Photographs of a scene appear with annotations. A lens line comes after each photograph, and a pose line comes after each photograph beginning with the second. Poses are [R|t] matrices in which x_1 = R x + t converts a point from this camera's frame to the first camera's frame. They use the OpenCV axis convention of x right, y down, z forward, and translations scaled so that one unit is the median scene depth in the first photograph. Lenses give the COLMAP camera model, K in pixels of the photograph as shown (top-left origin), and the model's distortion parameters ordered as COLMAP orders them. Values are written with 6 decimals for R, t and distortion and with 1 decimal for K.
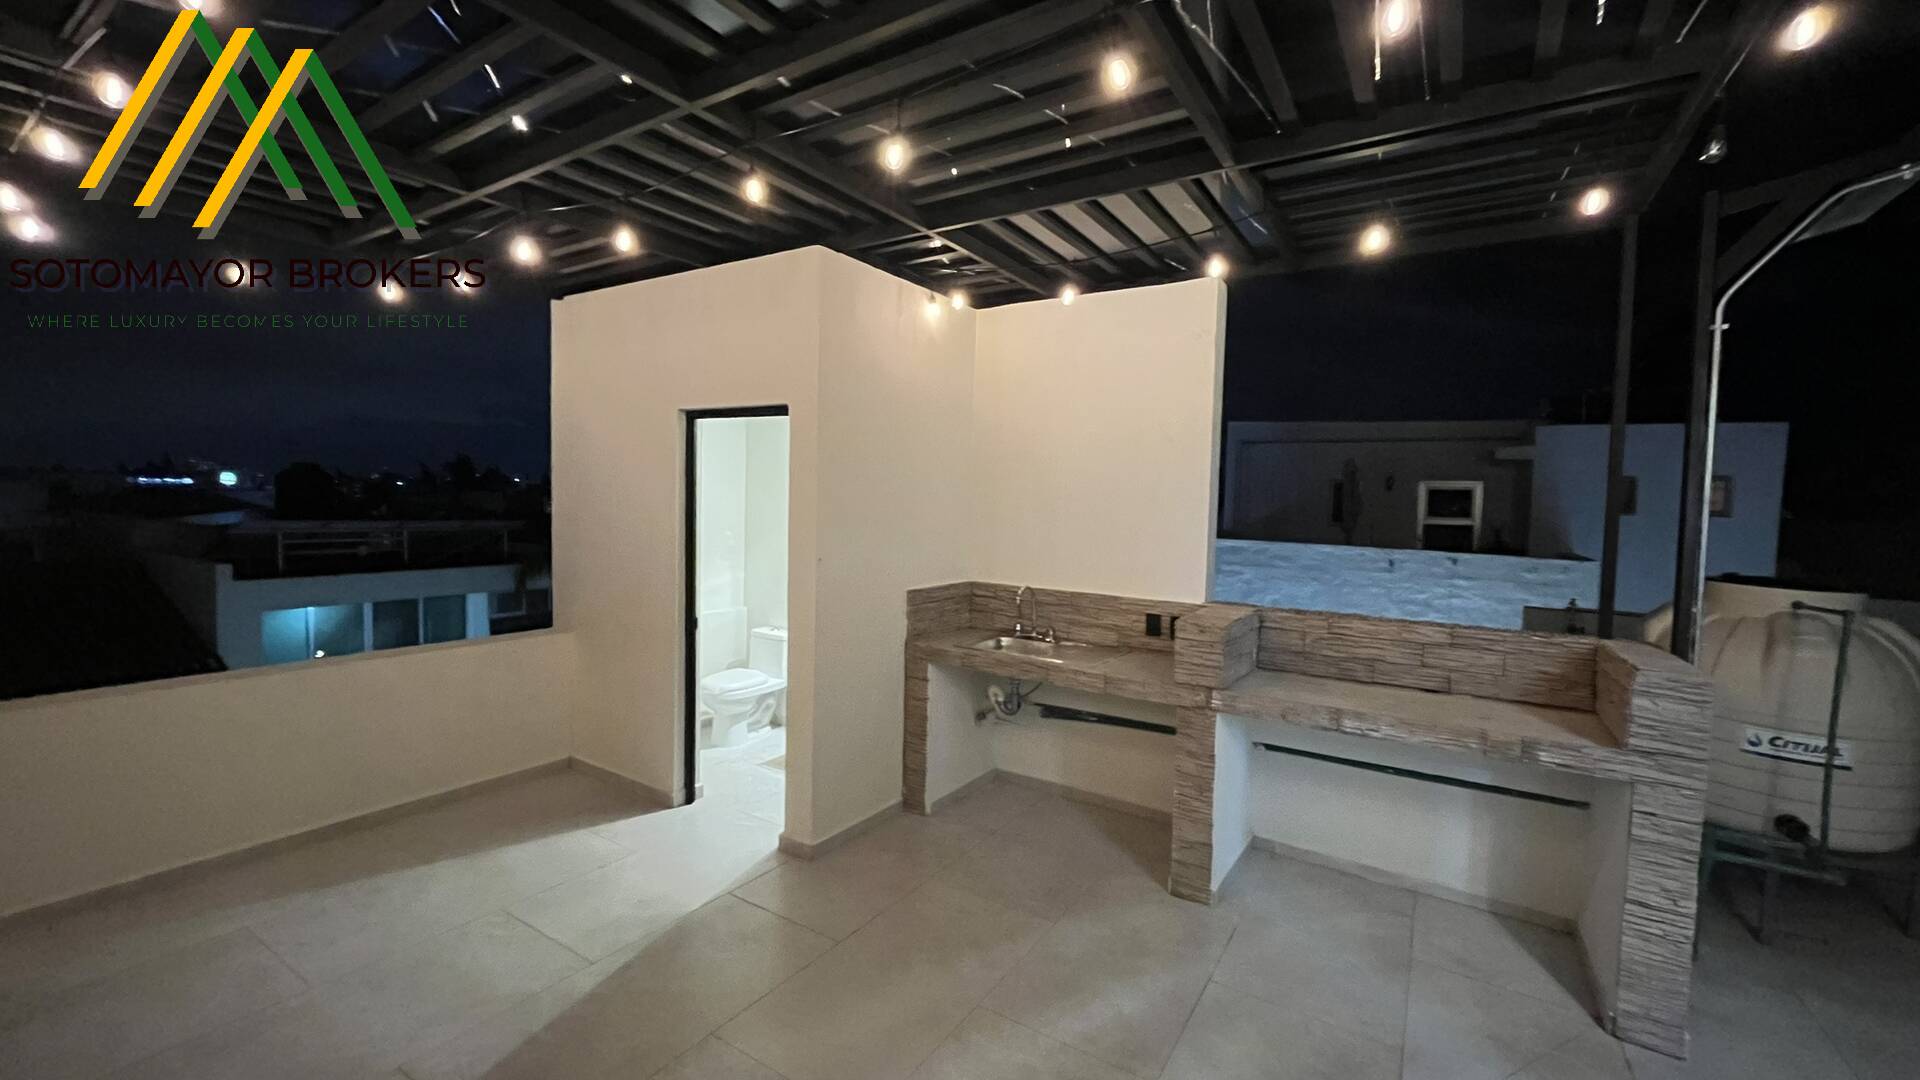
lens RADIAL K [[781.0, 0, 953.1], [0, 781.0, 533.5], [0, 0, 1]] dist [-0.004192, 0.000193]
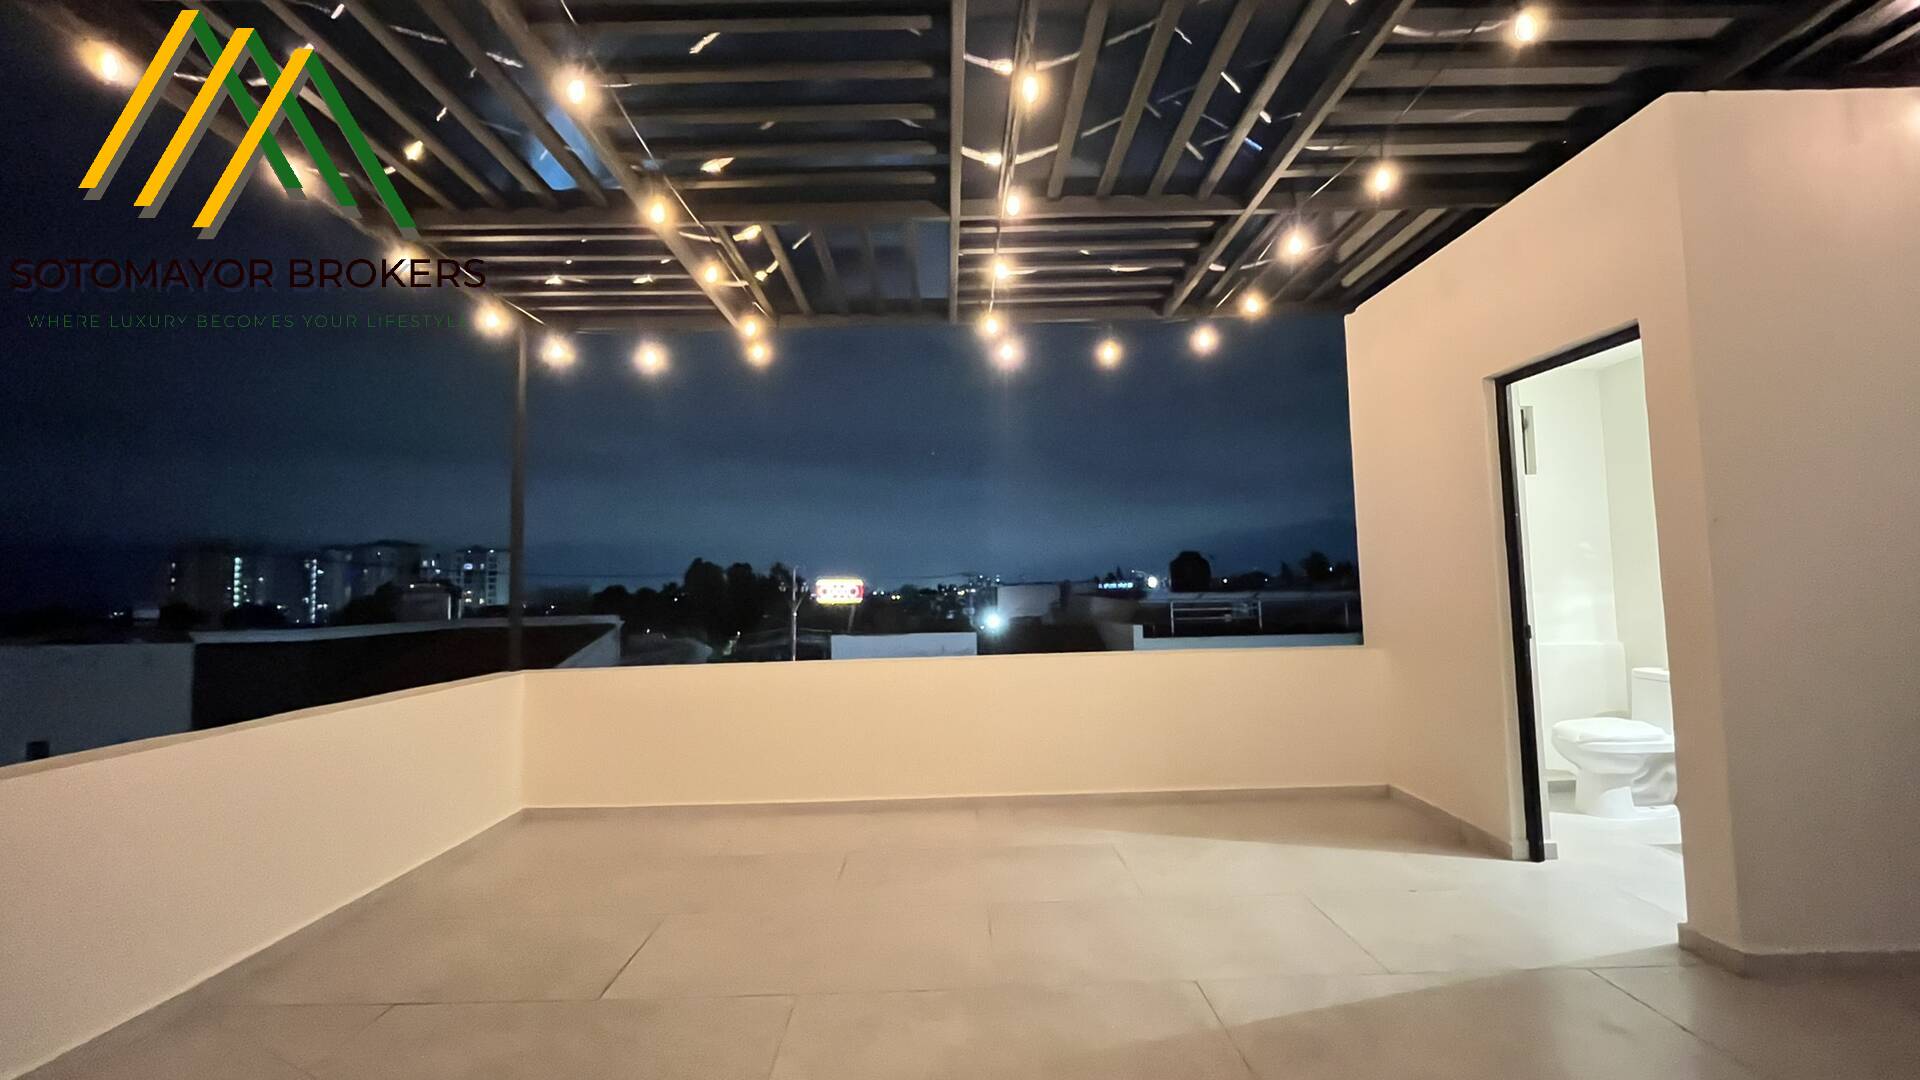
lens RADIAL K [[781.0, 0, 954.9], [0, 781.0, 533.7], [0, 0, 1]] dist [-0.004192, 0.000193]
pose [[0.544389, -0.089580, -0.834036, 0.031355], [-0.005917, 0.993847, -0.110606, 0.110246], [0.838812, 0.065148, 0.540509, 0.058521]]
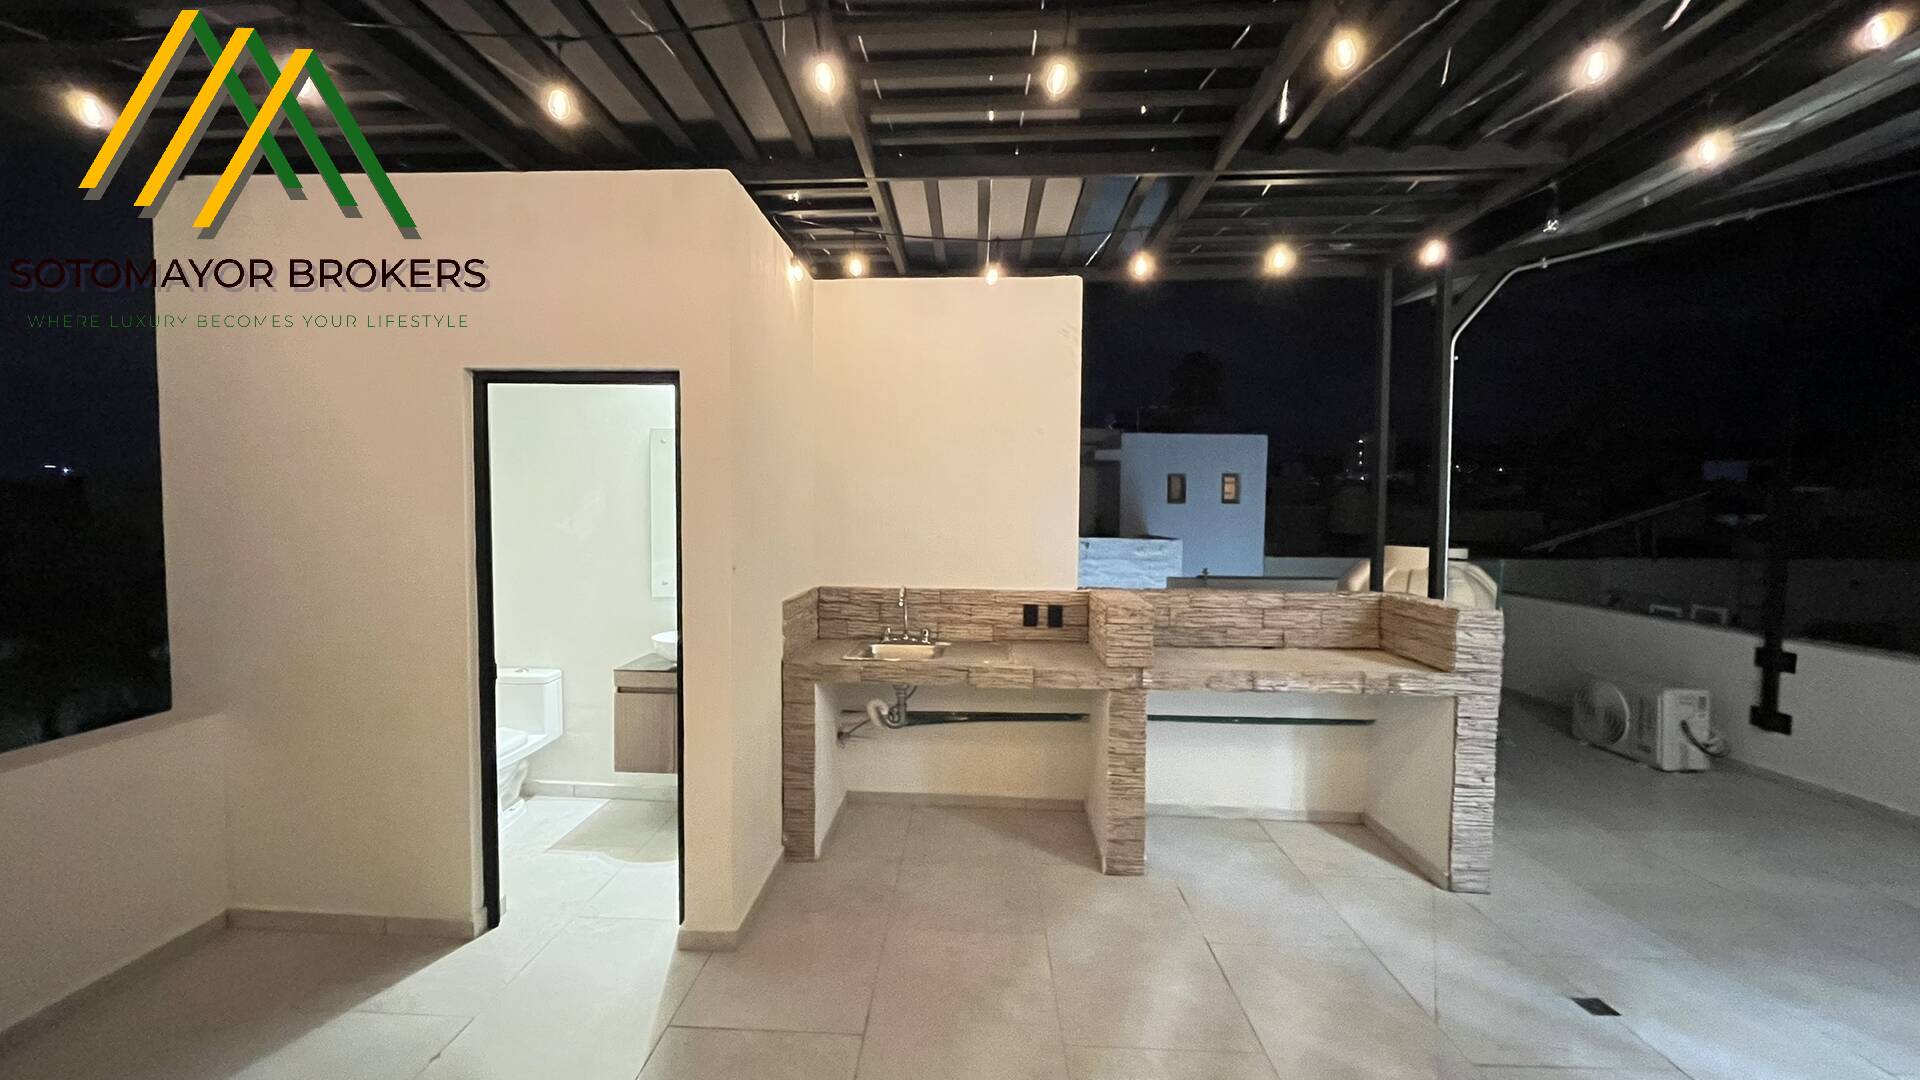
lens RADIAL K [[781.0, 0, 953.0], [0, 781.0, 533.0], [0, 0, 1]] dist [-0.004192, 0.000193]
pose [[0.861484, -0.037004, 0.506435, -0.335492], [0.037990, 0.999243, 0.008388, -0.001158], [-0.506362, 0.012013, 0.862237, 0.180978]]
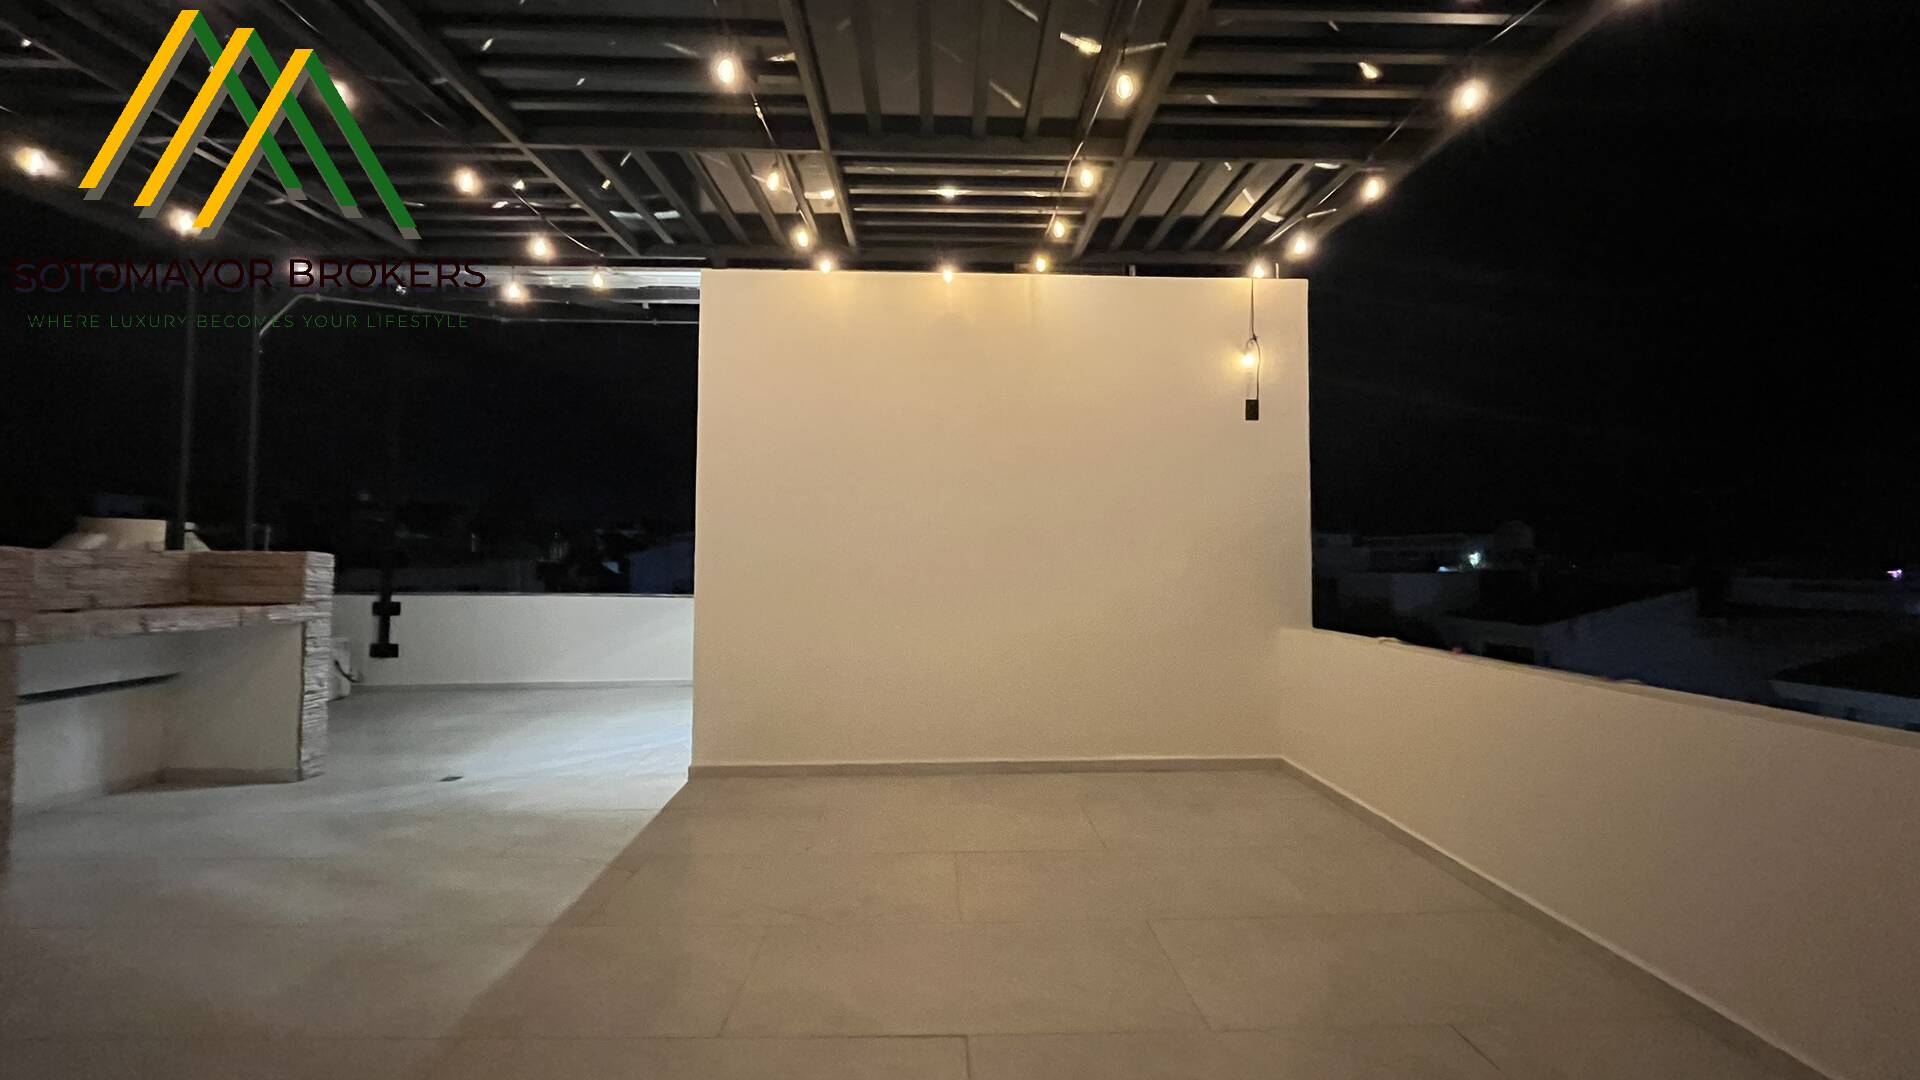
lens RADIAL K [[781.0, 0, 956.7], [0, 781.0, 538.9], [0, 0, 1]] dist [-0.004192, 0.000193]
pose [[-0.558764, -0.004913, 0.829312, -0.822099], [0.014429, 0.999773, 0.015645, 0.086226], [-0.829201, 0.020708, -0.558566, 0.488222]]
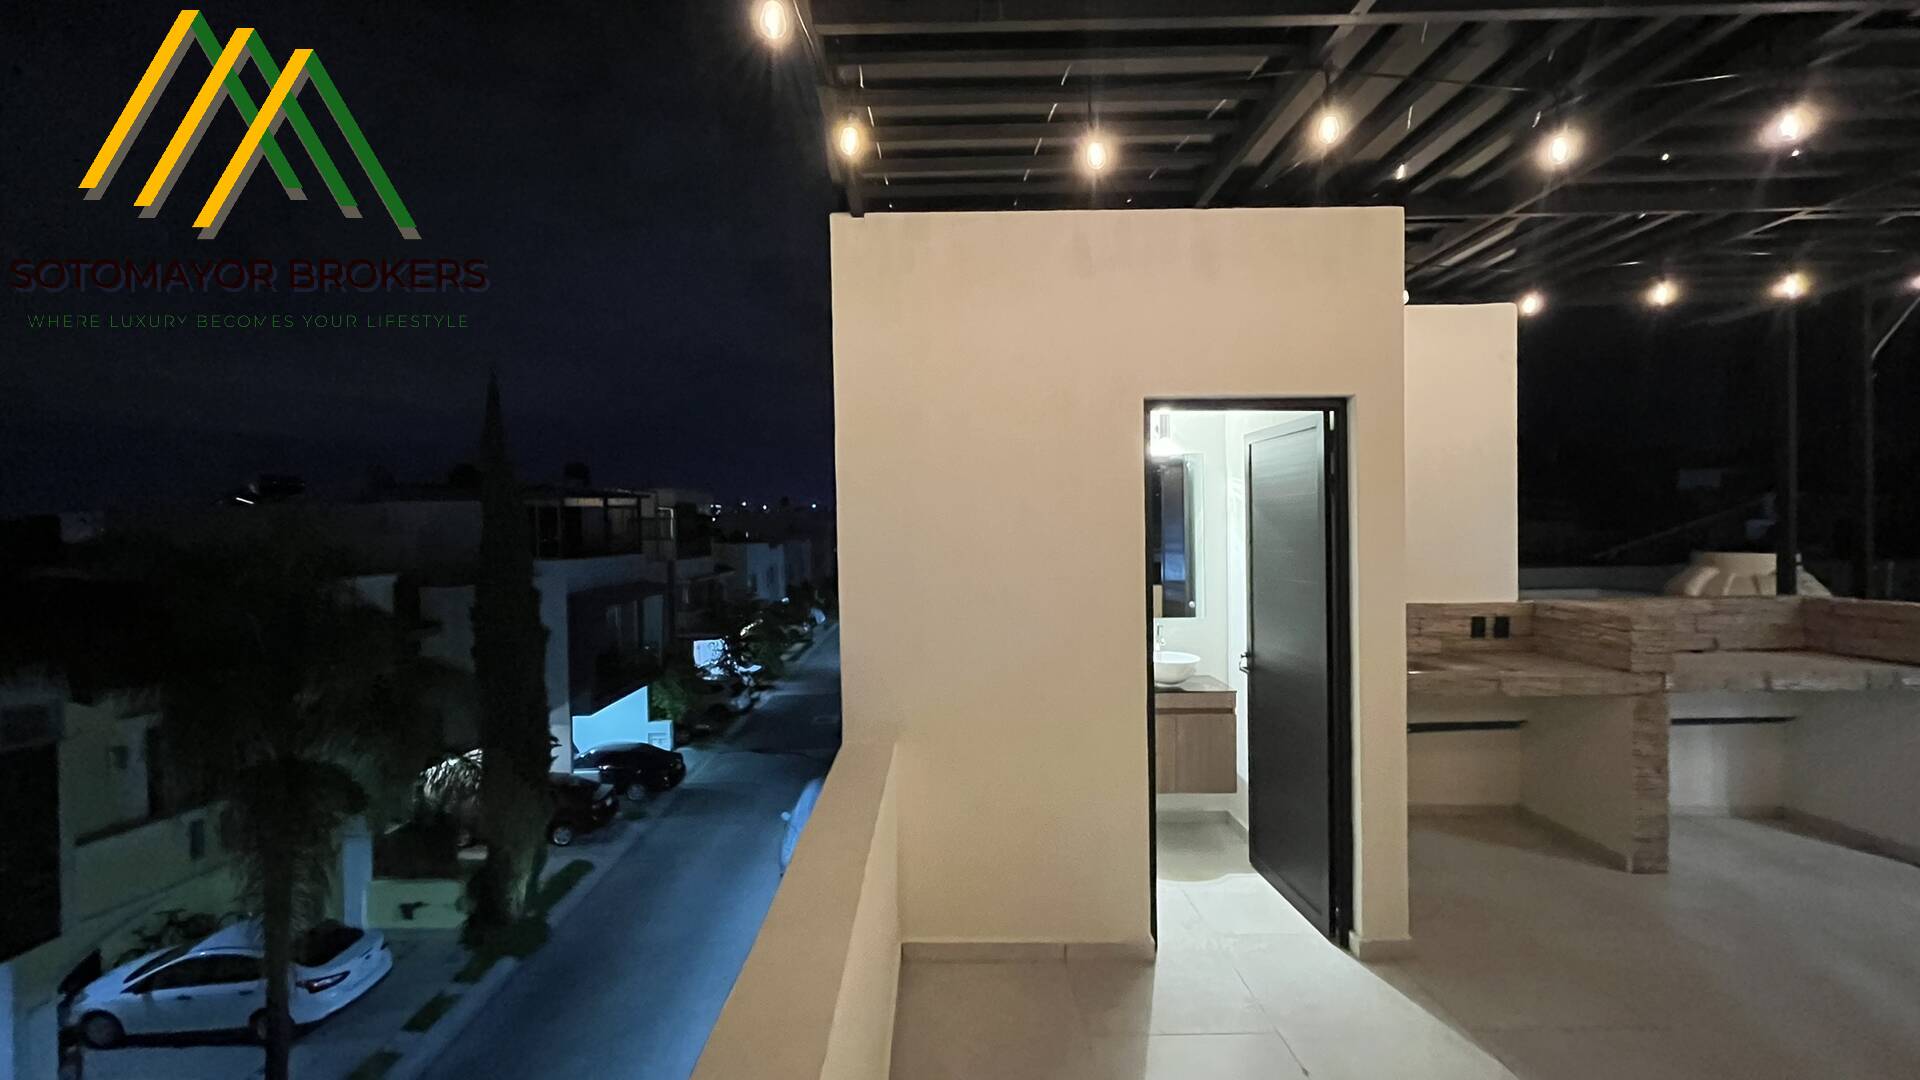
lens RADIAL K [[781.0, 0, 954.9], [0, 781.0, 537.9], [0, 0, 1]] dist [-0.004192, 0.000193]
pose [[0.836693, -0.044912, 0.545828, -0.891903], [0.062368, 0.997962, -0.013488, -0.031261], [-0.544110, 0.045327, 0.837789, 0.501853]]
